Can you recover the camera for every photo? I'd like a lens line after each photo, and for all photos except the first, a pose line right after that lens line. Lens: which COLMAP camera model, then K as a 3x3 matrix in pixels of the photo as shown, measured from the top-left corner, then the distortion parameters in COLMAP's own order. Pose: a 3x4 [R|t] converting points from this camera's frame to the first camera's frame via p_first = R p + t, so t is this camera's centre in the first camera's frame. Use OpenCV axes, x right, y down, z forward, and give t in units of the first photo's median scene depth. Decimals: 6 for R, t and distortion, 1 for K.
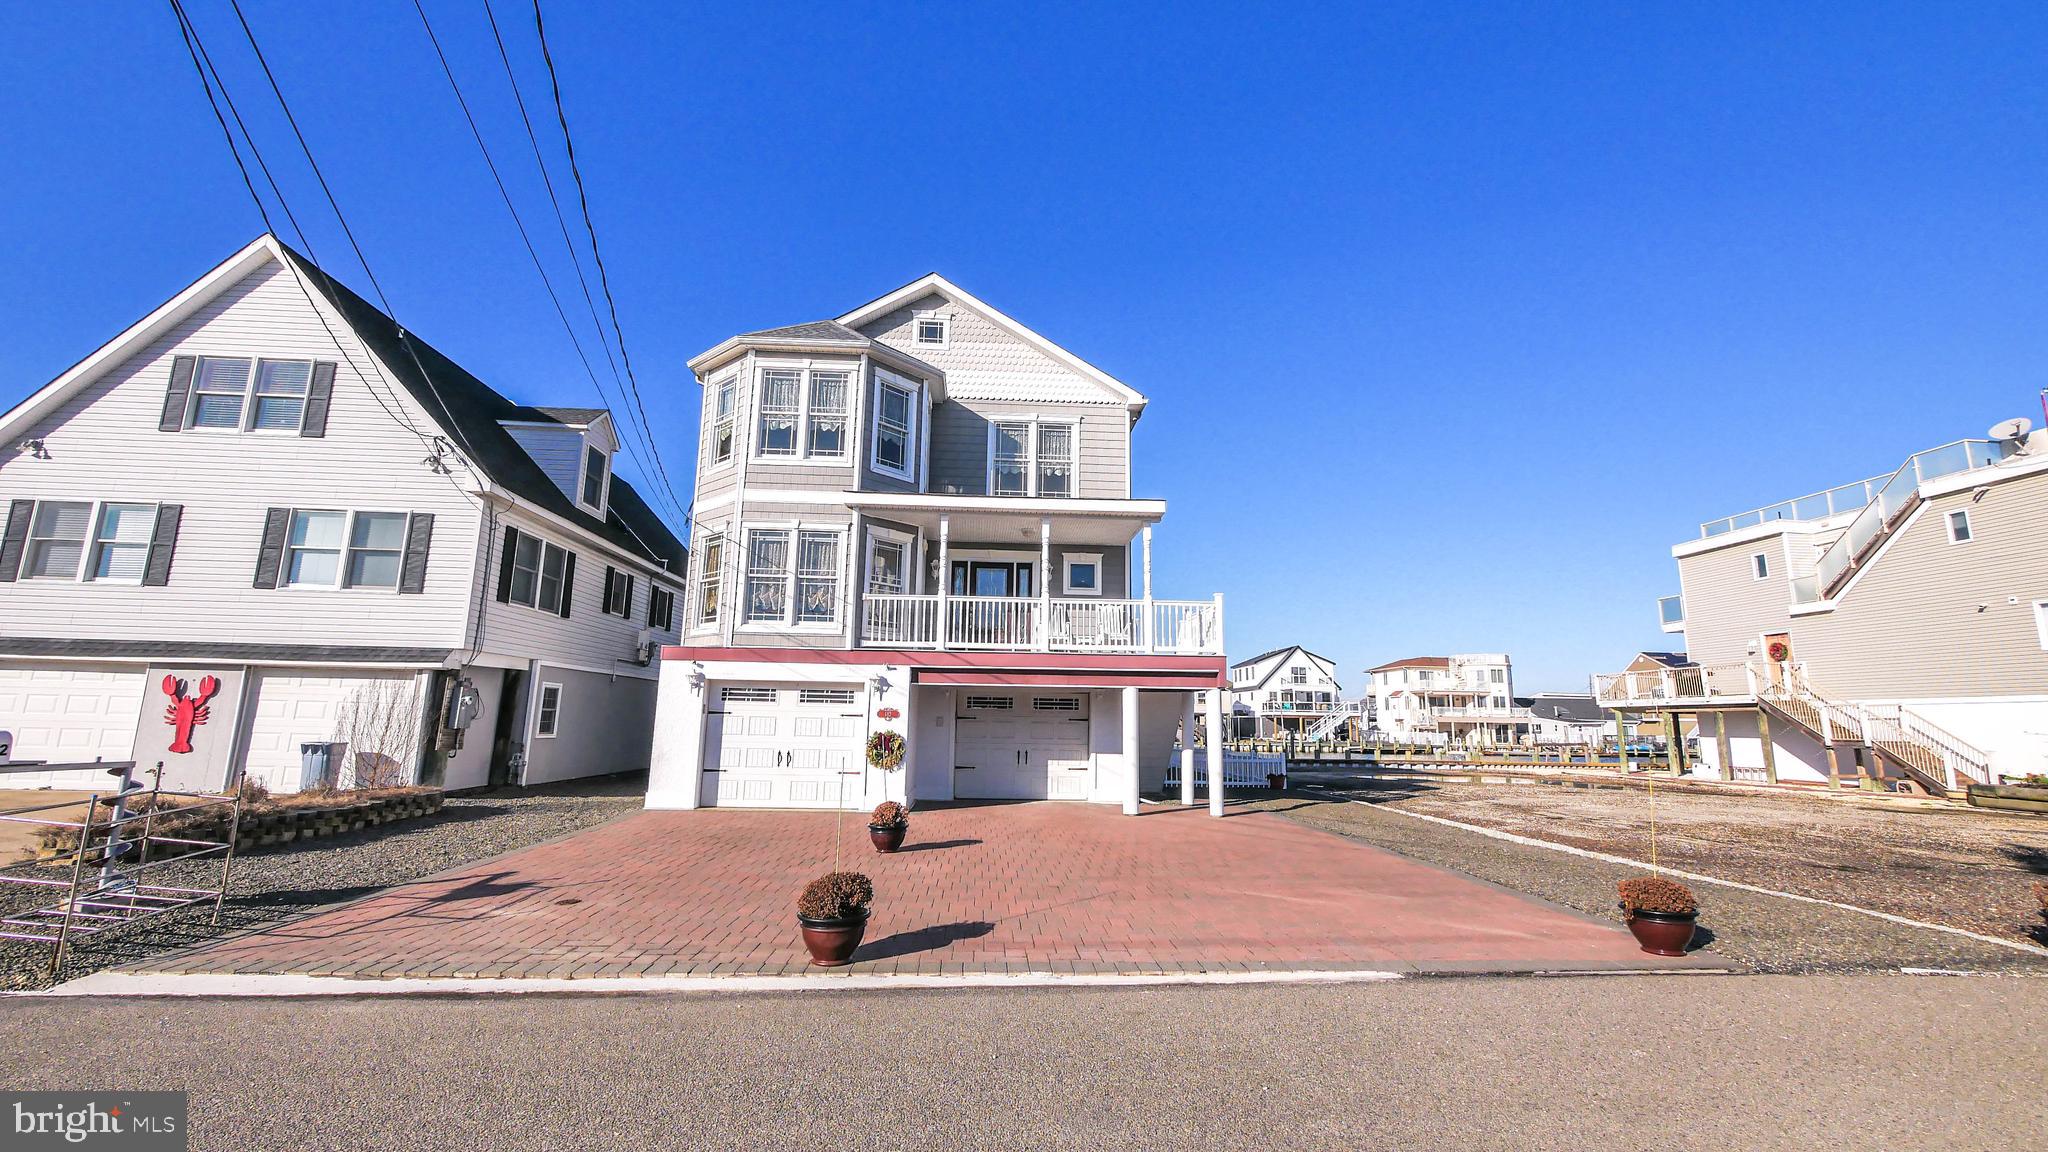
lens RADIAL K [[845.3, 0, 1026.5], [0, 845.3, 572.1], [0, 0, 1]] dist [-0.004294, -0.000238]
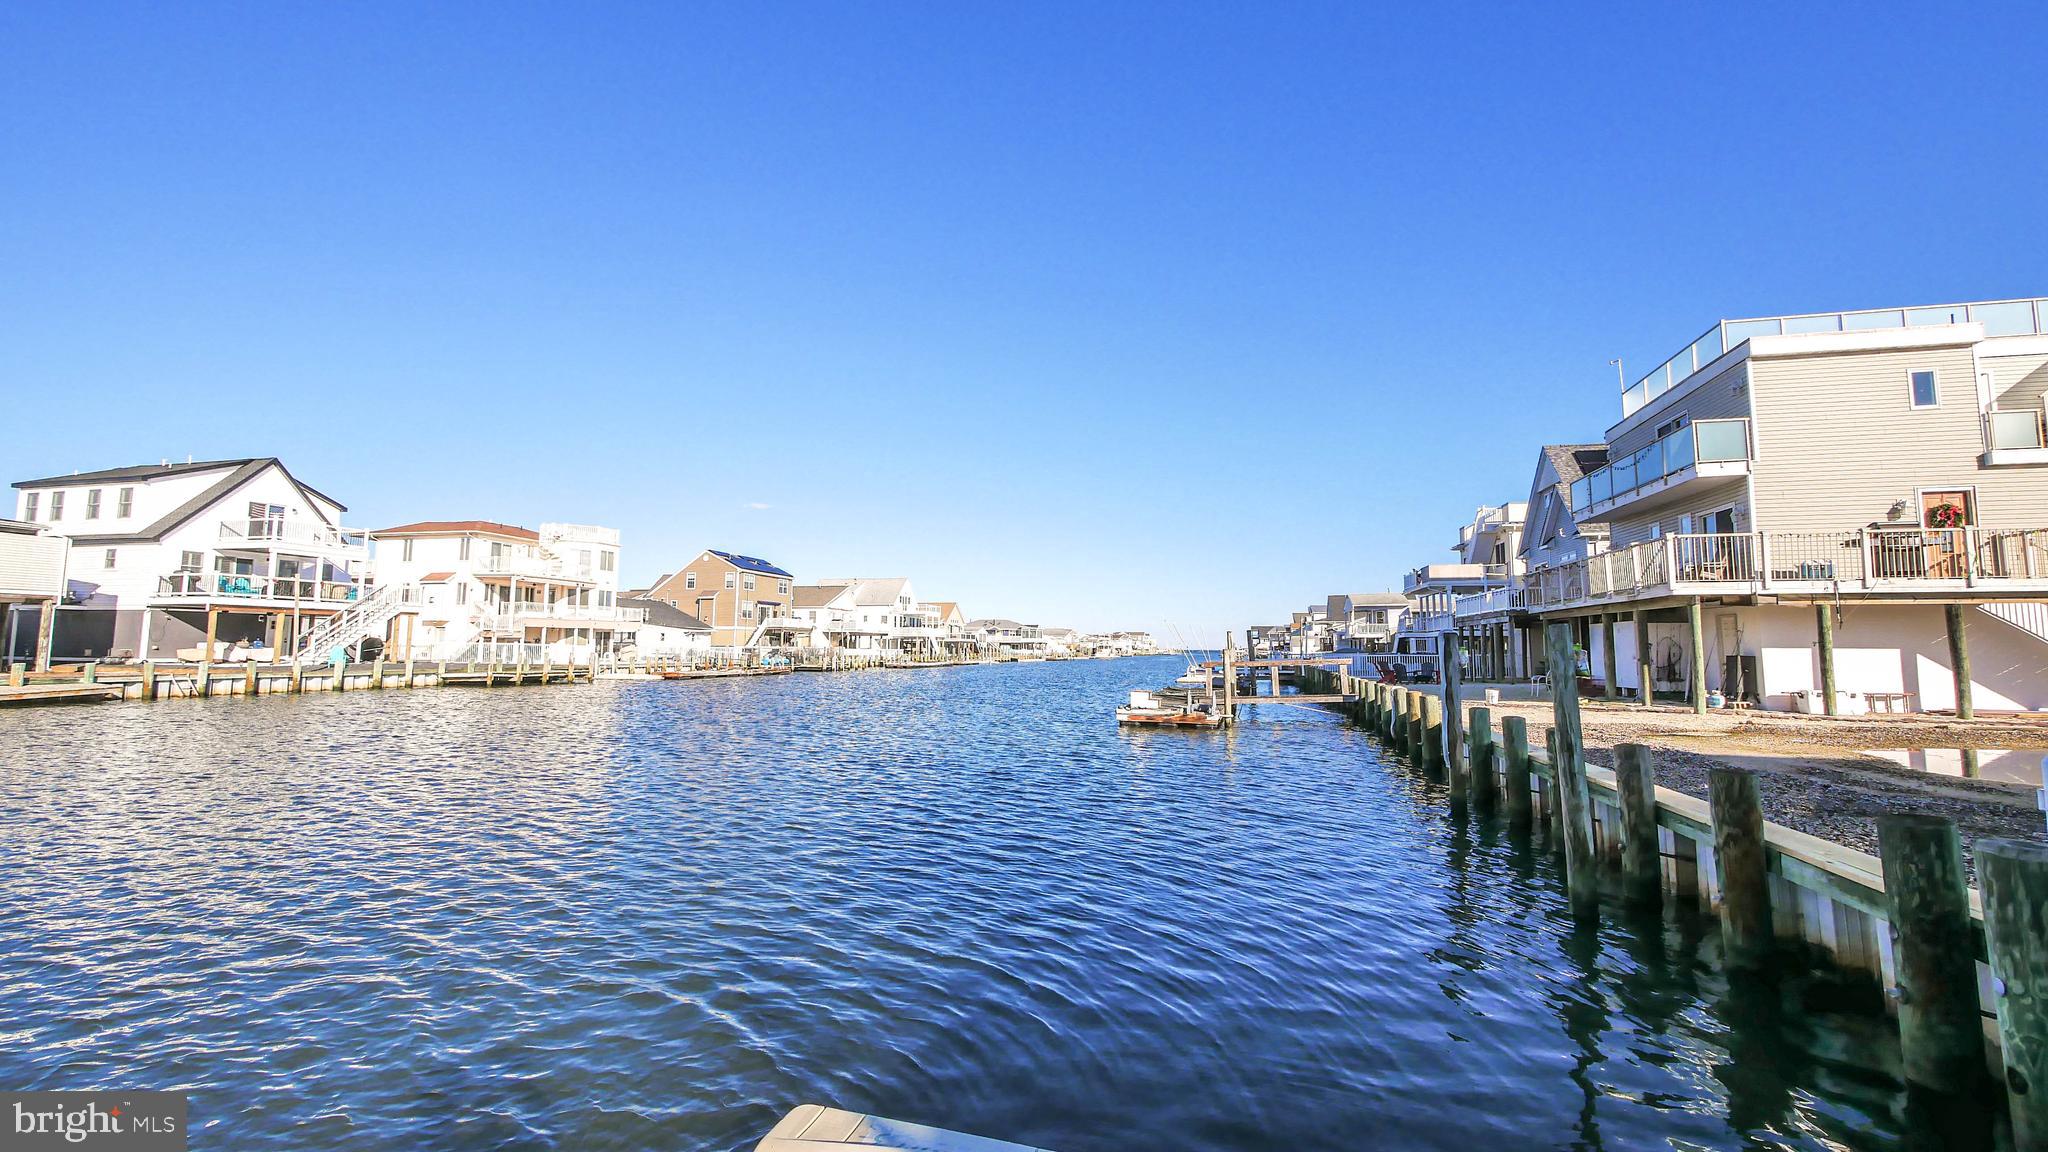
lens RADIAL K [[845.3, 0, 1029.0], [0, 845.3, 570.3], [0, 0, 1]] dist [-0.004294, -0.000238]
pose [[0.305527, 0.076222, 0.949128, 0.016746], [-0.173075, 0.984632, -0.023360, 0.087833], [-0.936322, -0.157133, 0.314024, 0.467507]]
